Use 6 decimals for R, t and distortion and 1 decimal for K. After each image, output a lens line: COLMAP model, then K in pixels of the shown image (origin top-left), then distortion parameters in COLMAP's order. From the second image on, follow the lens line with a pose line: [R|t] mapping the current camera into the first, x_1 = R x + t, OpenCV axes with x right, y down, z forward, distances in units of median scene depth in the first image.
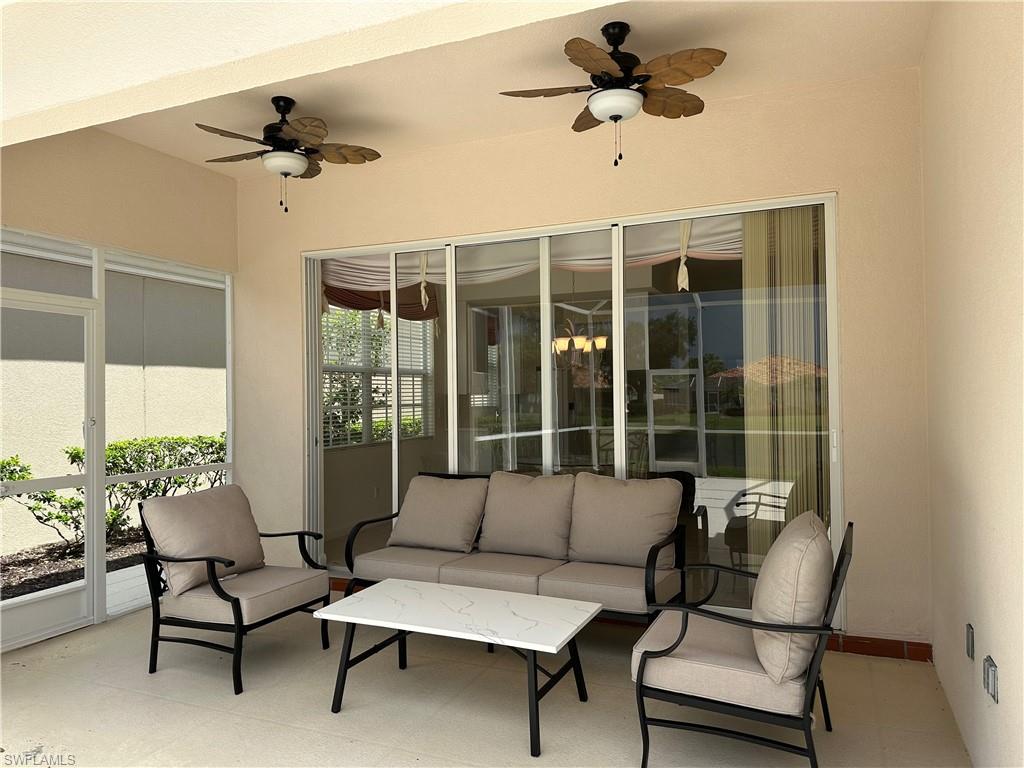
lens RADIAL K [[716.5, 0, 512.0], [0, 716.5, 384.0], [0, 0, 1]] dist [0.118321, -0.165496]
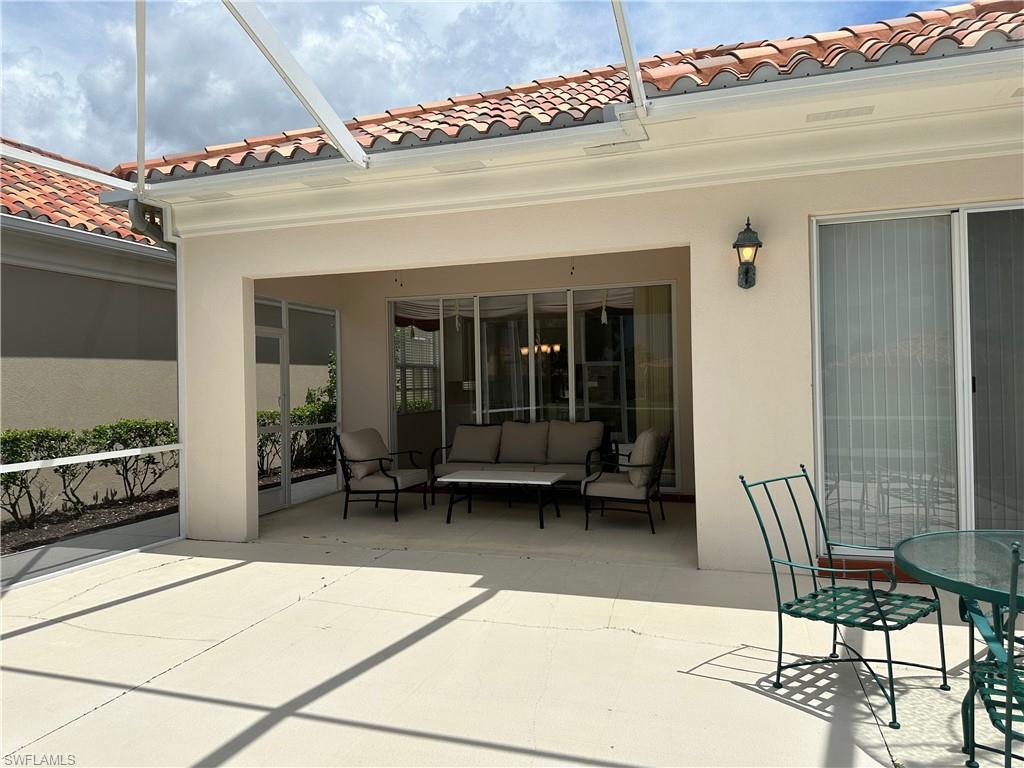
lens RADIAL K [[716.5, 0, 512.0], [0, 716.5, 384.0], [0, 0, 1]] dist [0.118321, -0.165496]
pose [[0.995997, -0.009442, 0.088886, -0.170558], [0.008098, 0.999848, 0.015468, -0.002944], [-0.089018, -0.014686, 0.995922, -0.845473]]
